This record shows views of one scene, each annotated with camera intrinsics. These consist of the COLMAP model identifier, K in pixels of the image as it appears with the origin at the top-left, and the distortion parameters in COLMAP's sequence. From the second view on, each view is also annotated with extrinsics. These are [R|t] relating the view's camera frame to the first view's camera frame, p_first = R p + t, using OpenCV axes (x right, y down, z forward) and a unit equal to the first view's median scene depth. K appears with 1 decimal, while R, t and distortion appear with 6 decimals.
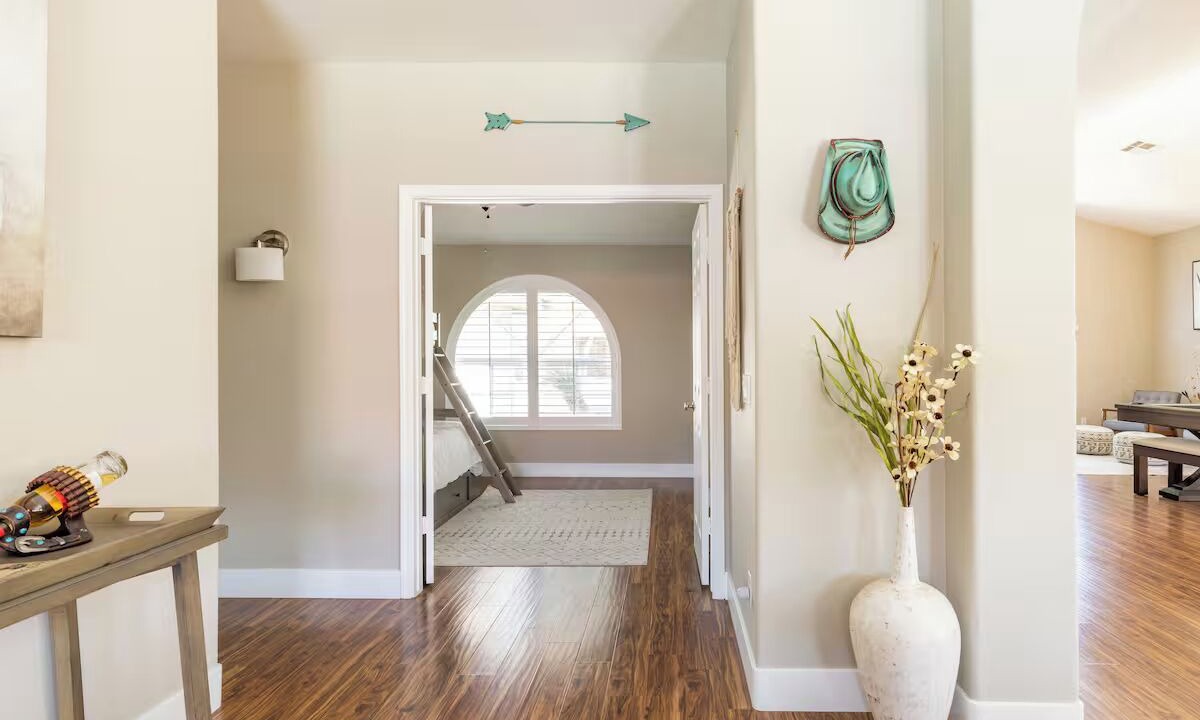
lens RADIAL K [[593.0, 0, 600.0], [0, 593.0, 360.0], [0, 0, 1]] dist [-0.003142, -0.000163]
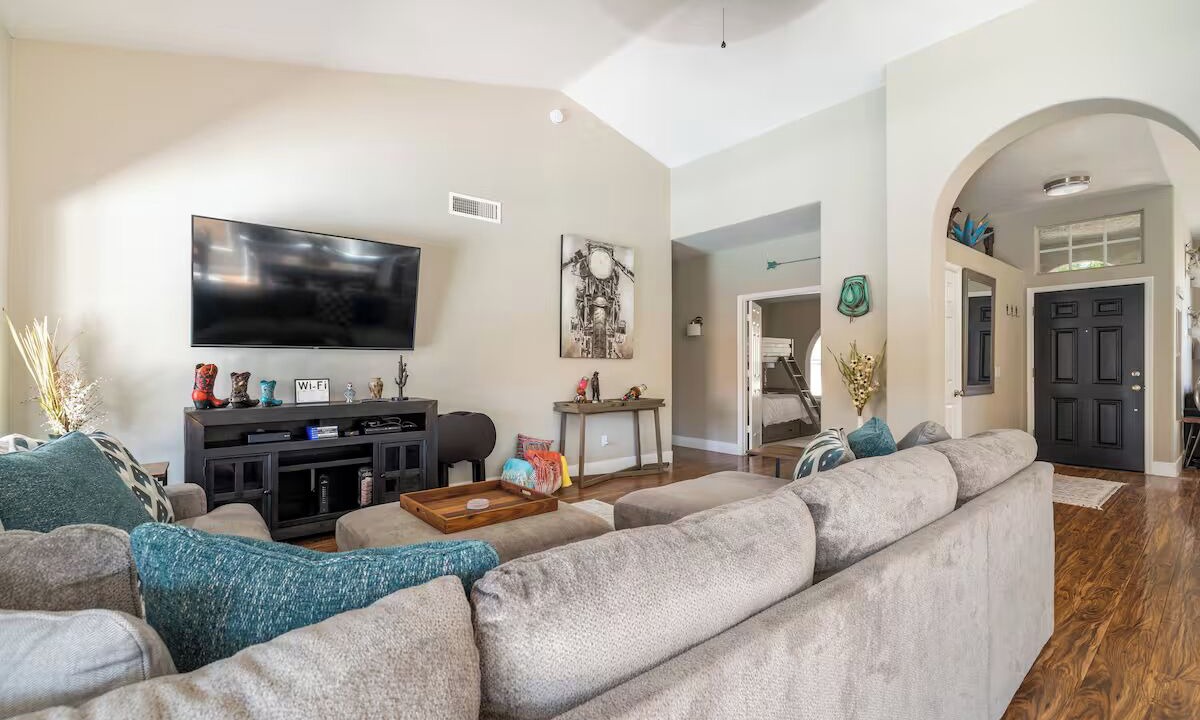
lens RADIAL K [[516.1, 0, 600.0], [0, 516.1, 360.0], [0, 0, 1]] dist [-0.000385, 0.000002]
pose [[0.645093, -0.010960, -0.764025, 1.031861], [0.003395, 0.999928, -0.011477, 0.010468], [0.764097, 0.004810, 0.645084, -0.945673]]
